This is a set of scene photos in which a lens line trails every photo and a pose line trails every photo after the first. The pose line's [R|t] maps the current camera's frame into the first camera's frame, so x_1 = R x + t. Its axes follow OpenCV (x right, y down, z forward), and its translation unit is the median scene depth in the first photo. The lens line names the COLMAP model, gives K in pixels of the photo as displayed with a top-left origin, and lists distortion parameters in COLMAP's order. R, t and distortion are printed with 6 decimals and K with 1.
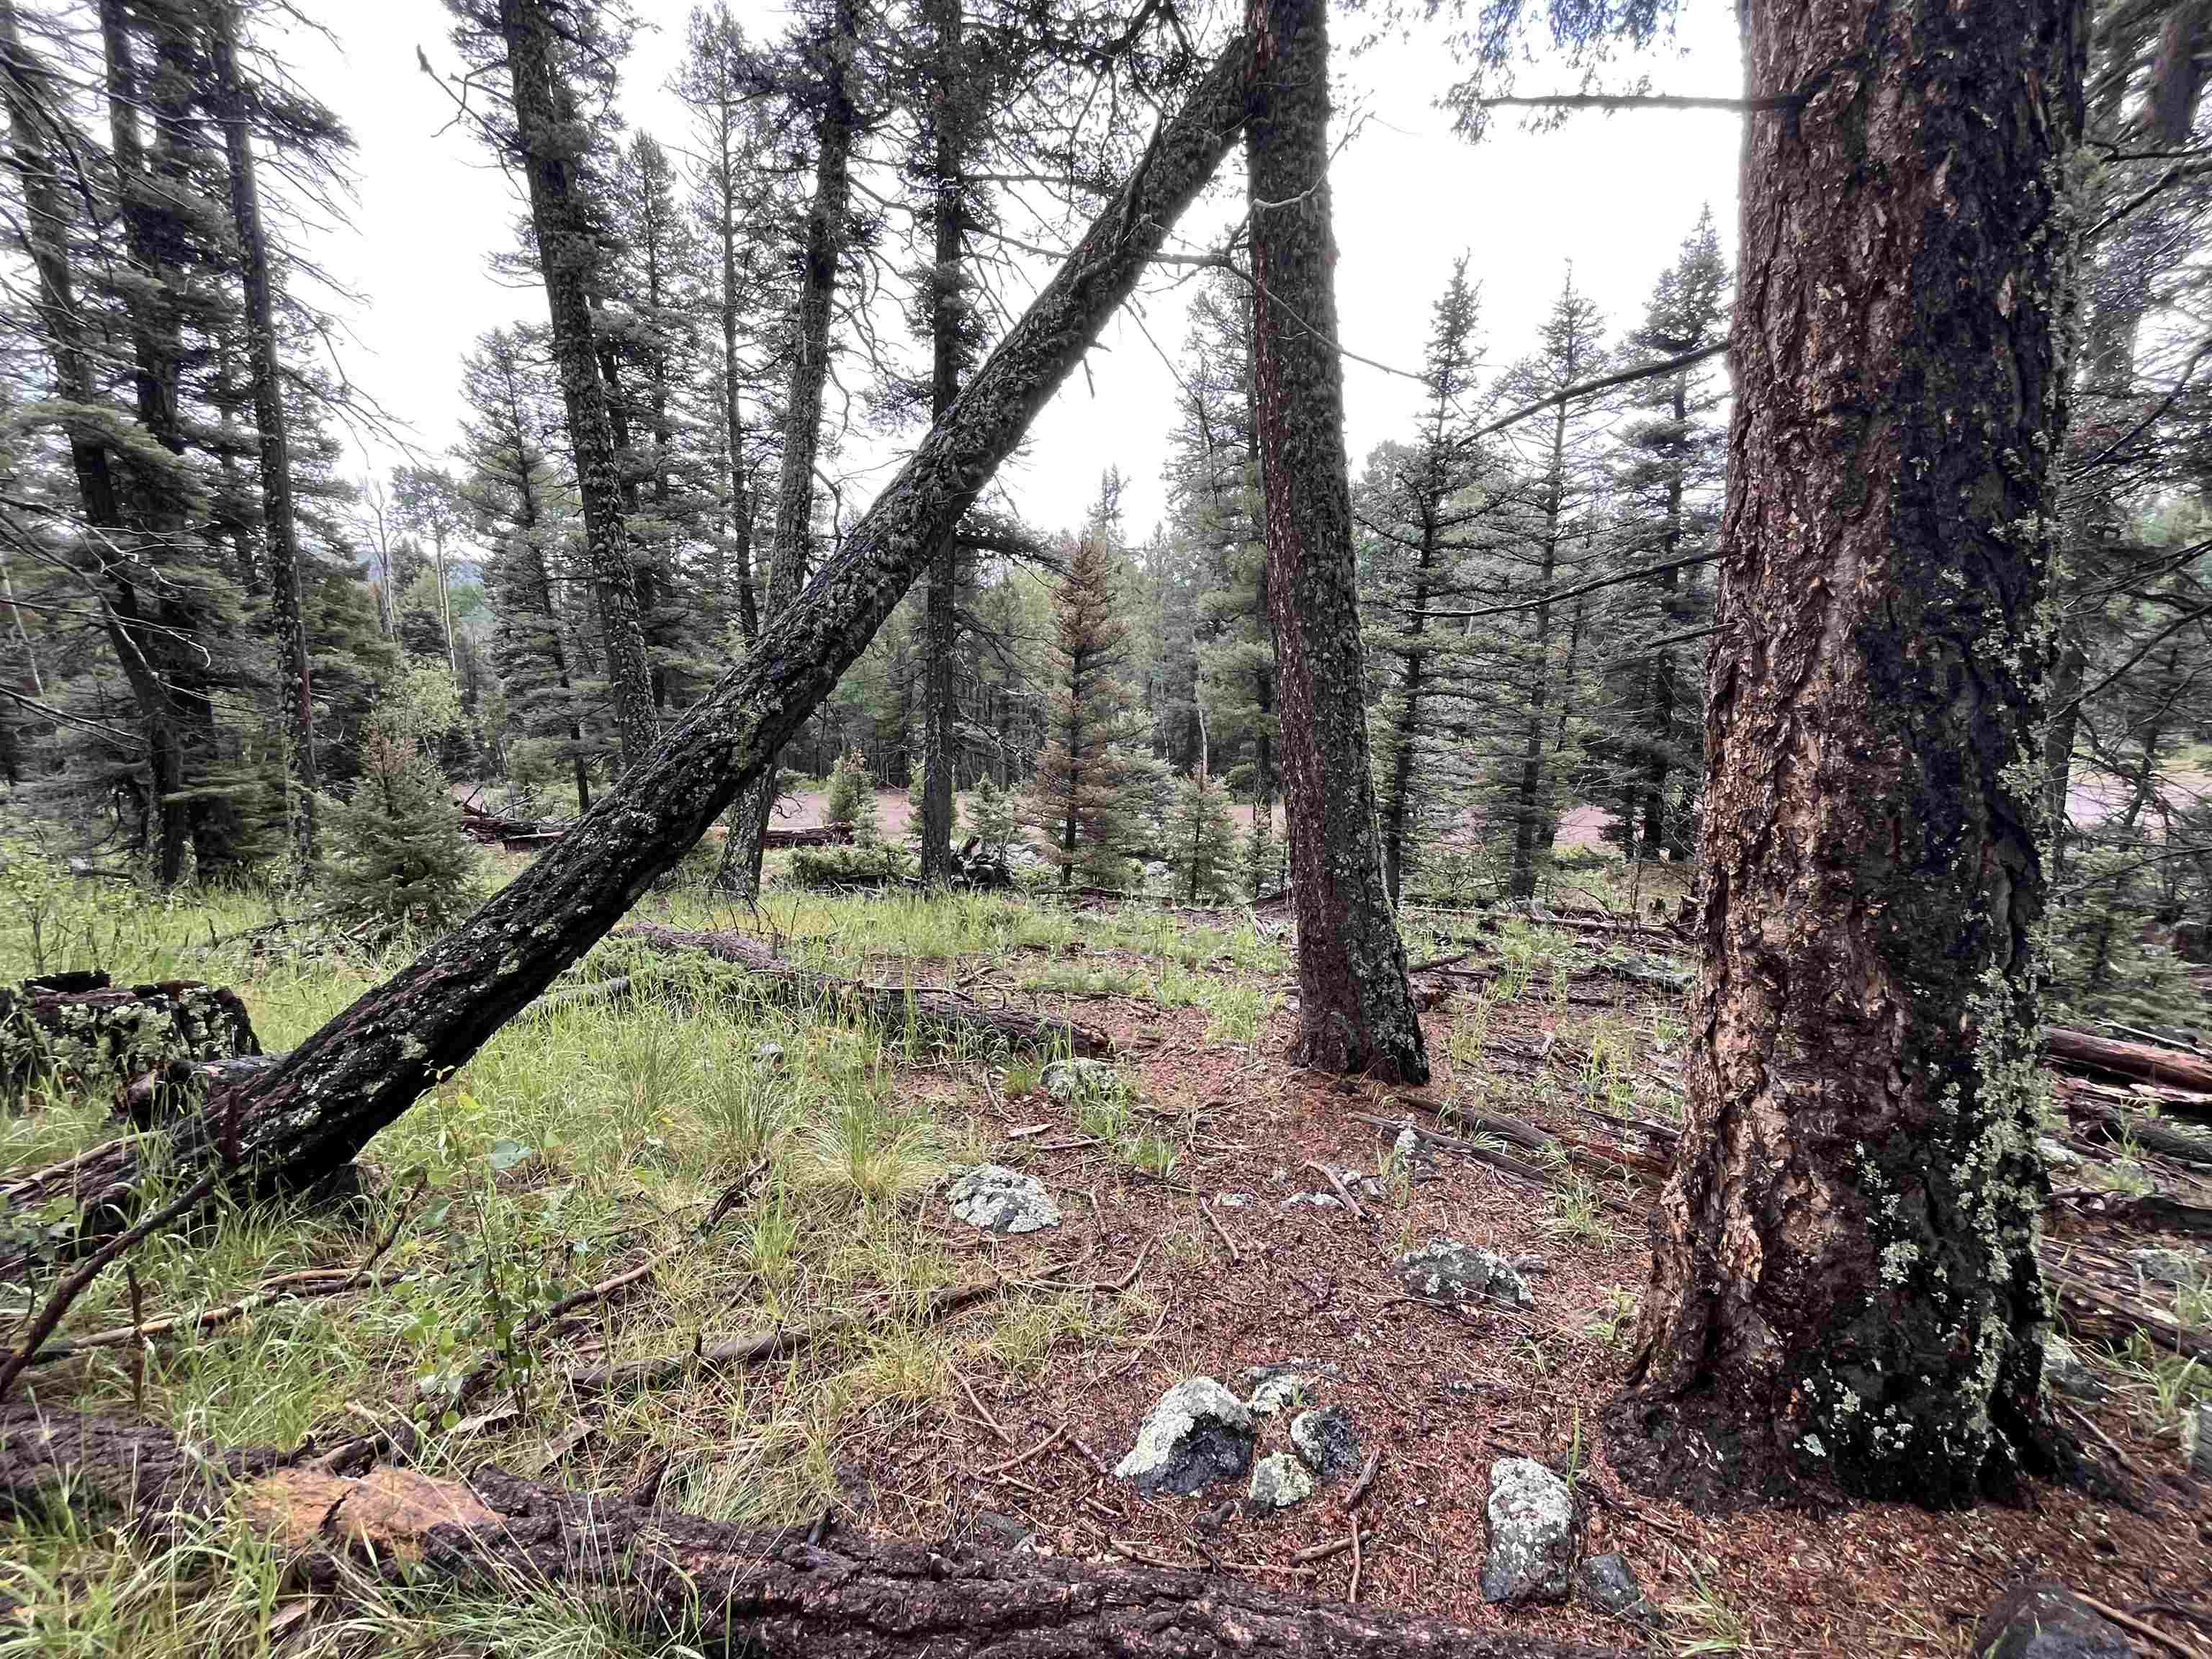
lens RADIAL K [[897.0, 0, 1102.9], [0, 897.0, 829.5], [0, 0, 1]] dist [0.000327, -0.000450]
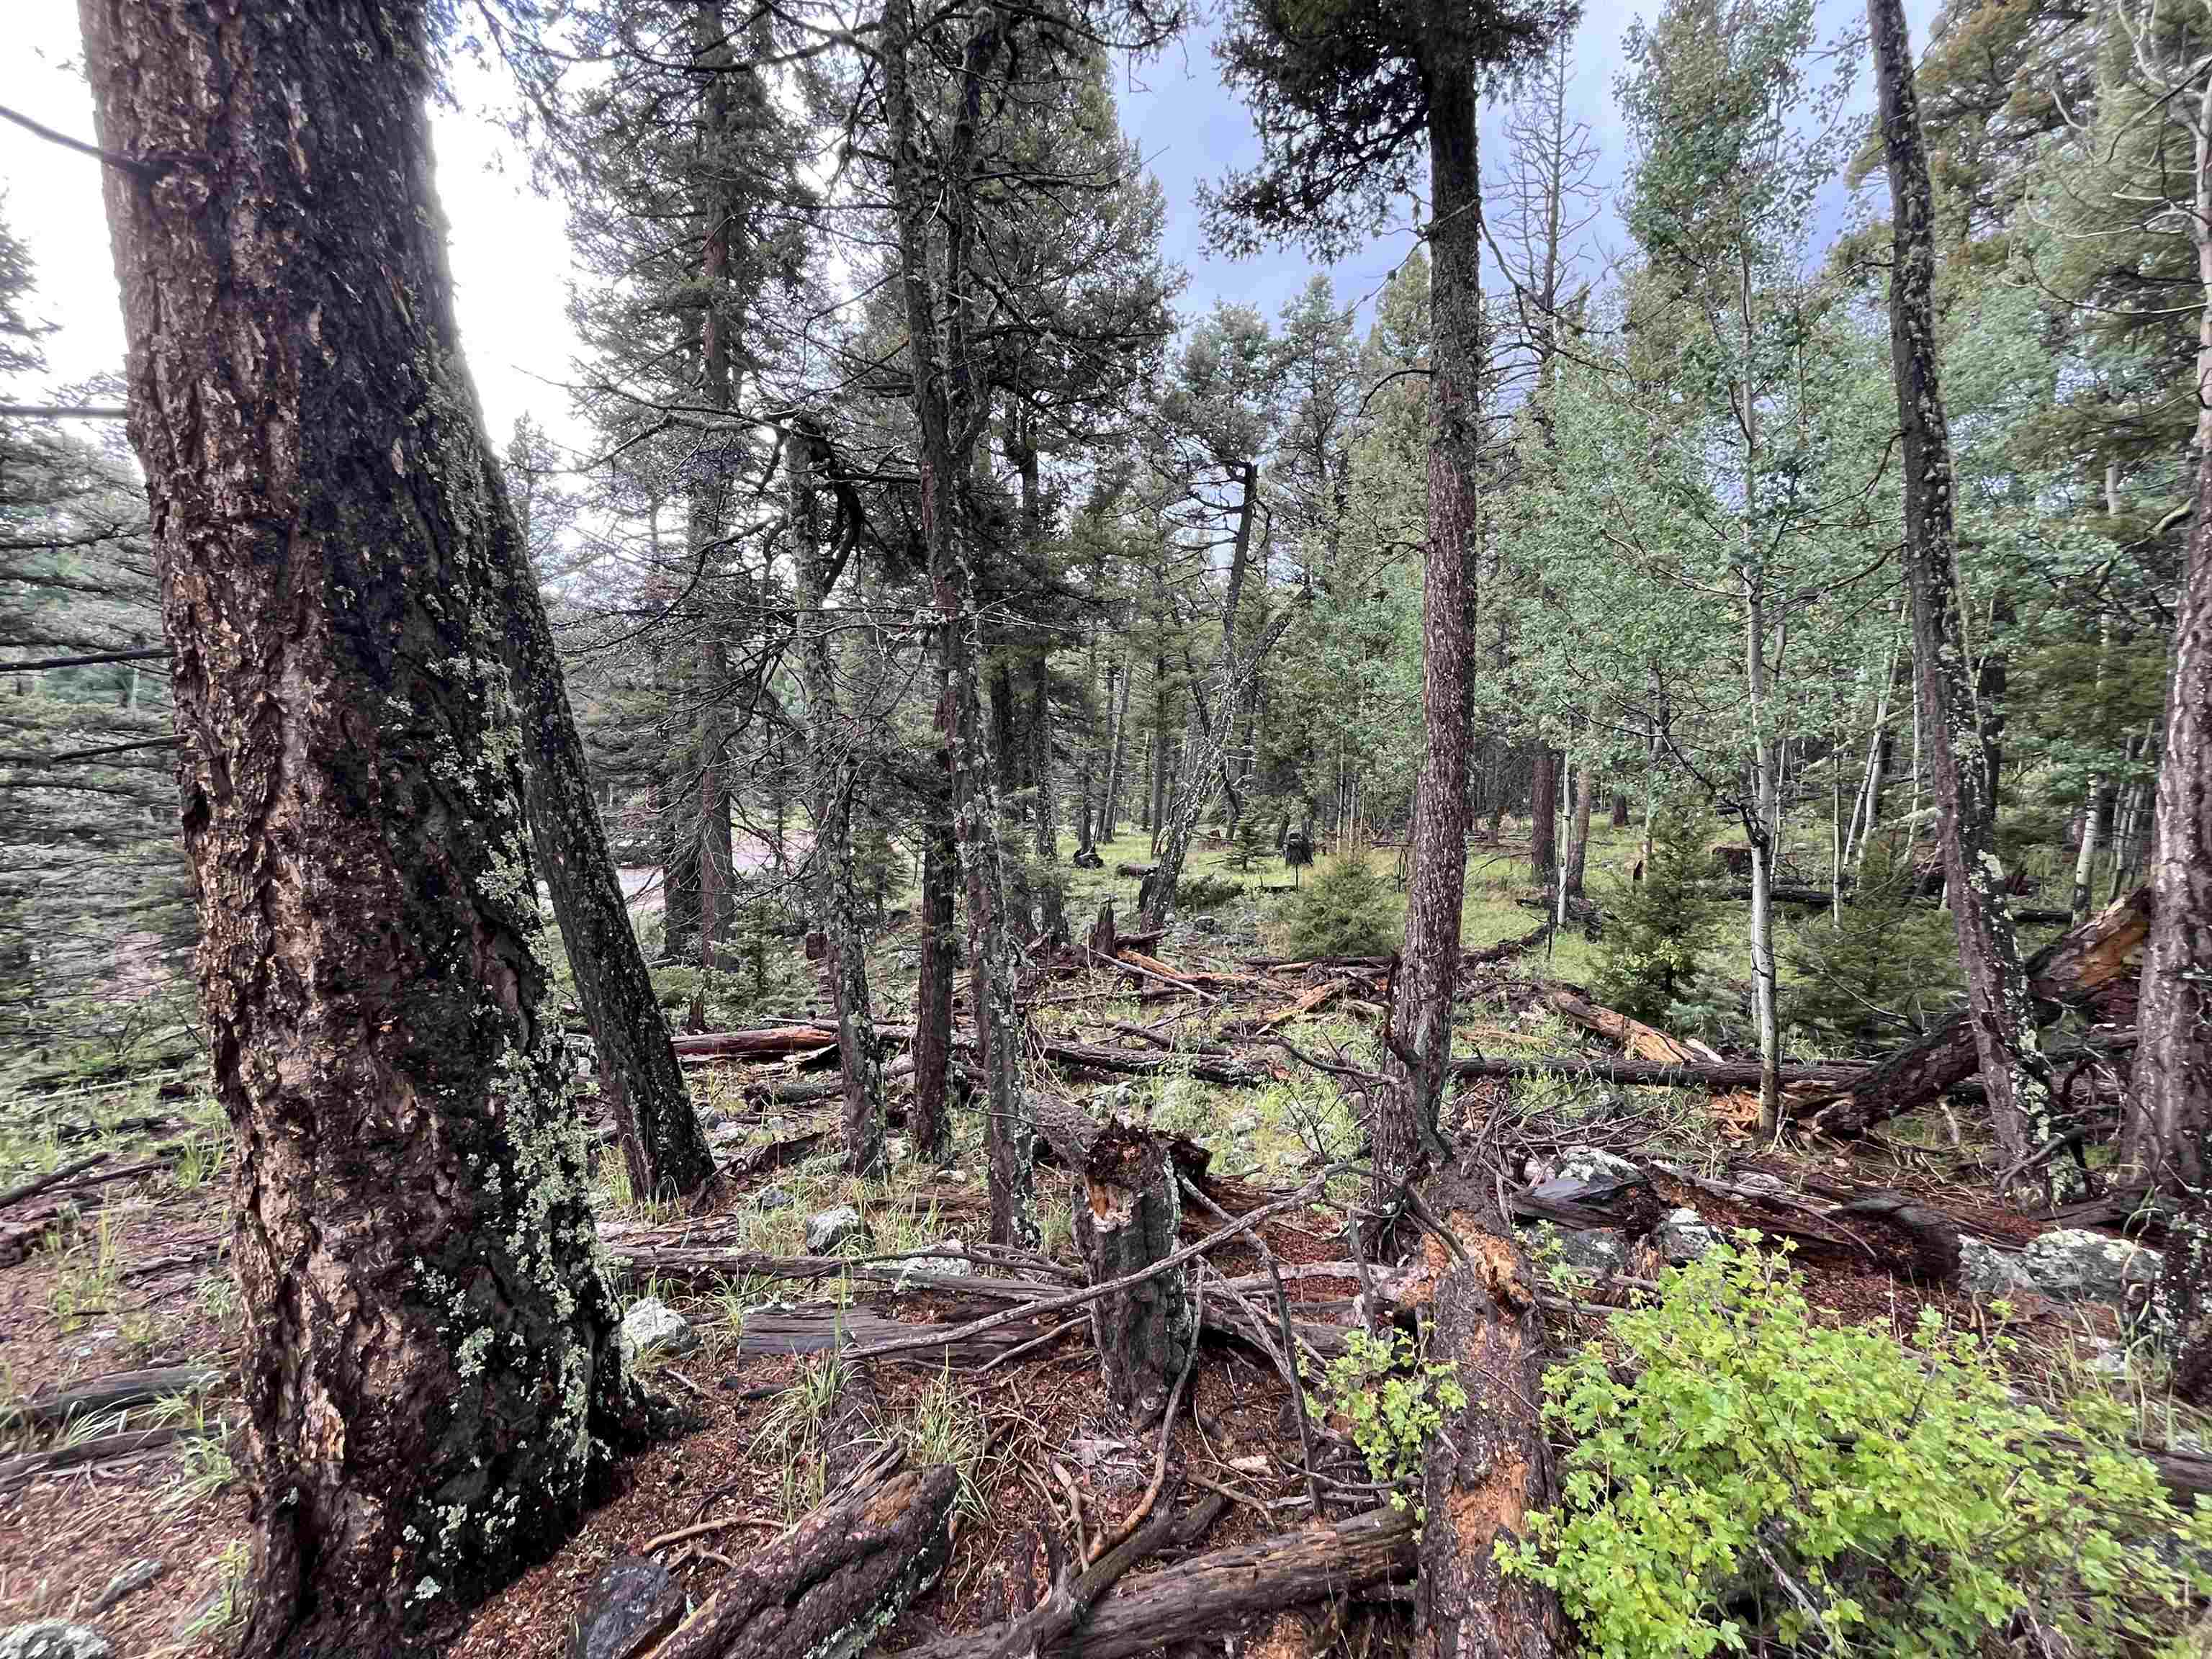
lens RADIAL K [[897.0, 0, 1102.3], [0, 897.0, 829.9], [0, 0, 1]] dist [0.000327, -0.000450]
pose [[0.372229, -0.058602, 0.926289, 0.233968], [0.142518, 0.989778, 0.005348, -0.018043], [-0.917134, 0.130022, 0.376776, -0.132253]]
